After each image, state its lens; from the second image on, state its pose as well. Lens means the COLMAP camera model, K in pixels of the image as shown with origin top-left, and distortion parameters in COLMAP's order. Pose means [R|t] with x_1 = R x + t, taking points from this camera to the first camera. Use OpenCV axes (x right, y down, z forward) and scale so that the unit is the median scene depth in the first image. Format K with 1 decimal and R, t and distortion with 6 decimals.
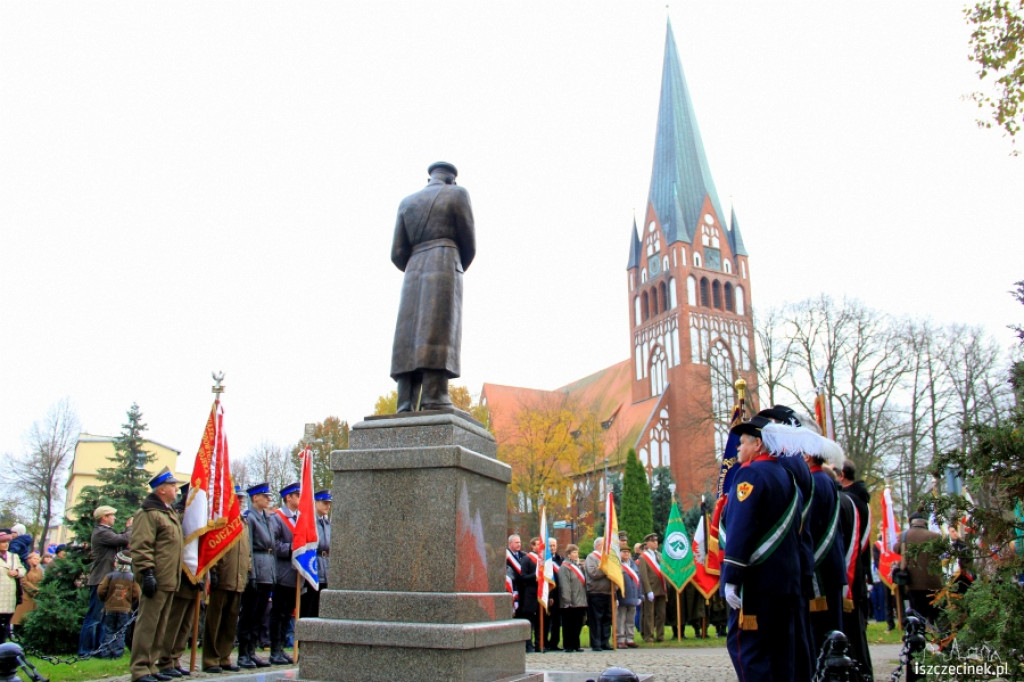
lens RADIAL K [[851.2, 0, 512.6], [0, 851.2, 339.1], [0, 0, 1]] dist [-0.169598, 0.147393]
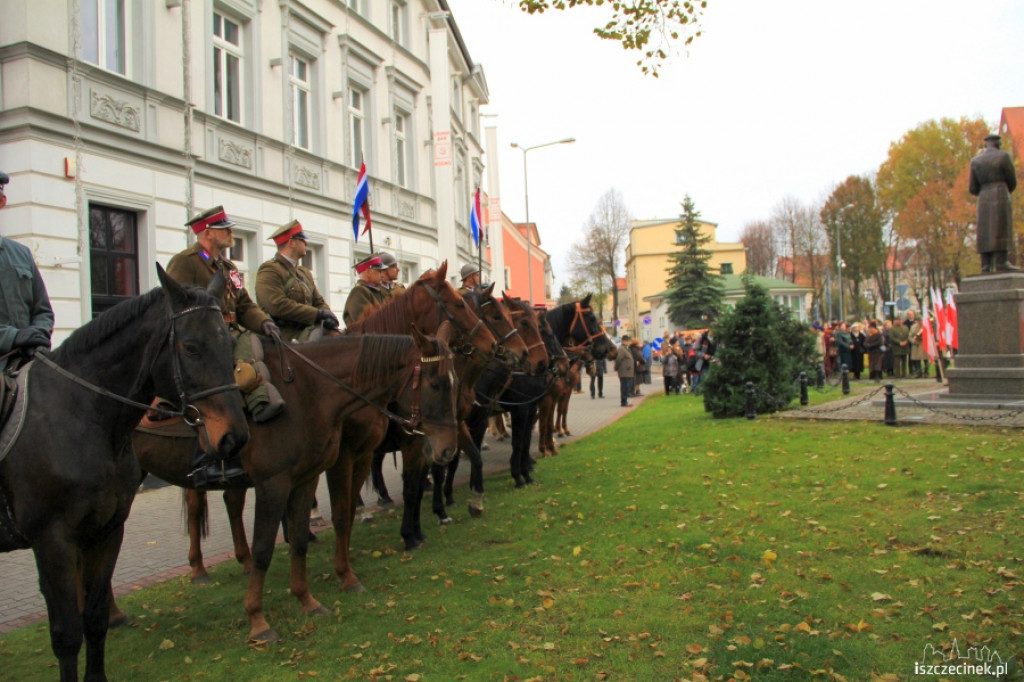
lens RADIAL K [[909.8, 0, 512.0], [0, 909.8, 341.0], [0, 0, 1]] dist [-0.156079, 0.189713]
pose [[0.849708, -0.054987, -0.524378, 0.002350], [0.212417, 0.945965, 0.245007, -0.097944], [0.482572, -0.319571, 0.815475, -0.257923]]
